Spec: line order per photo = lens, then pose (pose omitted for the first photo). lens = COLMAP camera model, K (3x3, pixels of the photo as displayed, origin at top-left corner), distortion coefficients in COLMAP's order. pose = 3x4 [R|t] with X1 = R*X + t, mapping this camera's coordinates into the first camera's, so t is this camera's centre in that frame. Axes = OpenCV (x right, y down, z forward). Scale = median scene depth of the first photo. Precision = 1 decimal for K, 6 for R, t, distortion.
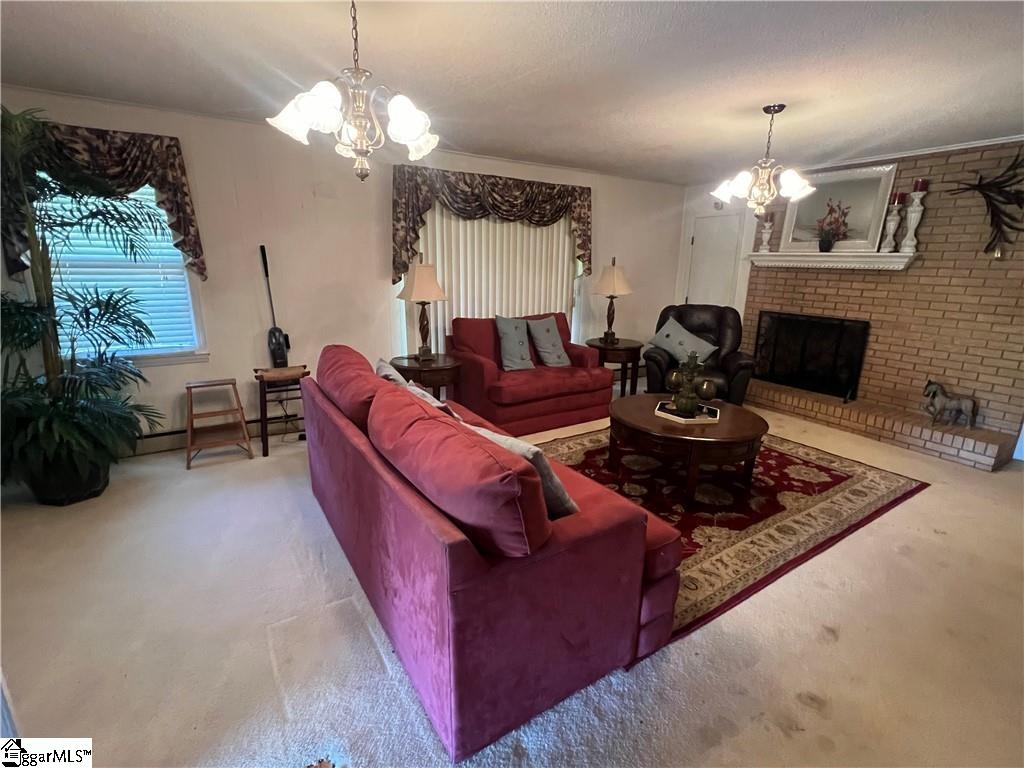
lens RADIAL K [[482.2, 0, 508.0], [0, 482.2, 386.7], [0, 0, 1]] dist [-0.002518, 0.000316]
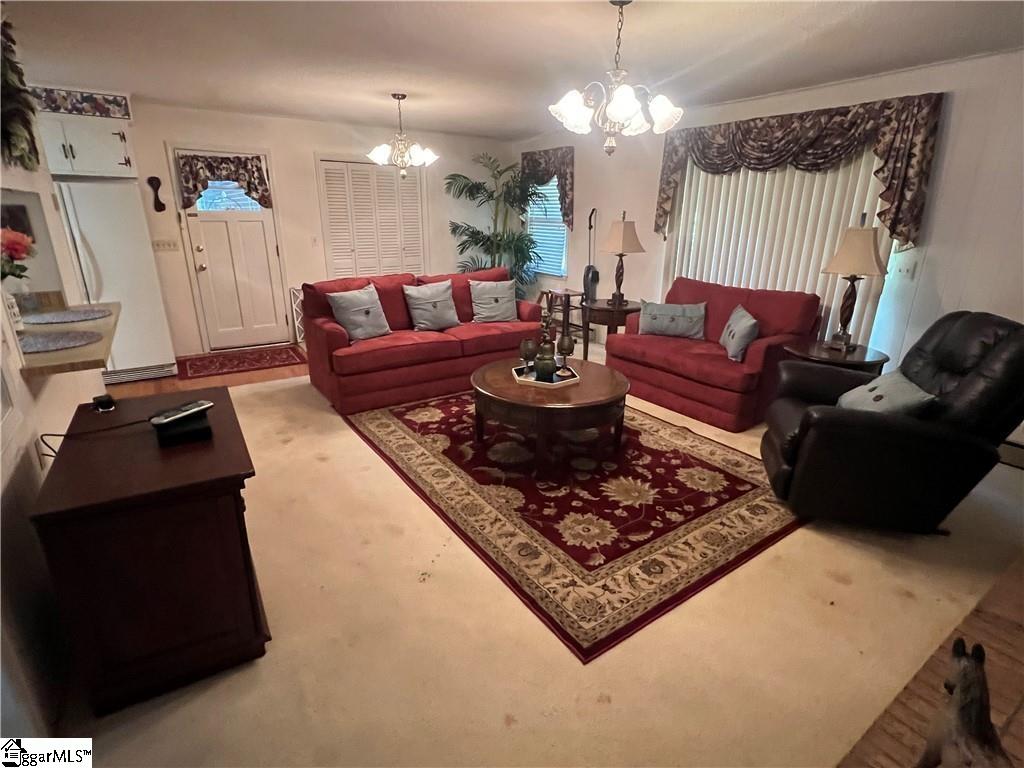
lens RADIAL K [[511.7, 0, 508.0], [0, 511.7, 386.1], [0, 0, 1]] dist [-0.011570, 0.000366]
pose [[0.028853, 0.302036, -0.952860, 1.196586], [-0.267845, 0.920733, 0.283742, -0.172319], [0.963030, 0.247032, 0.107465, 0.741970]]
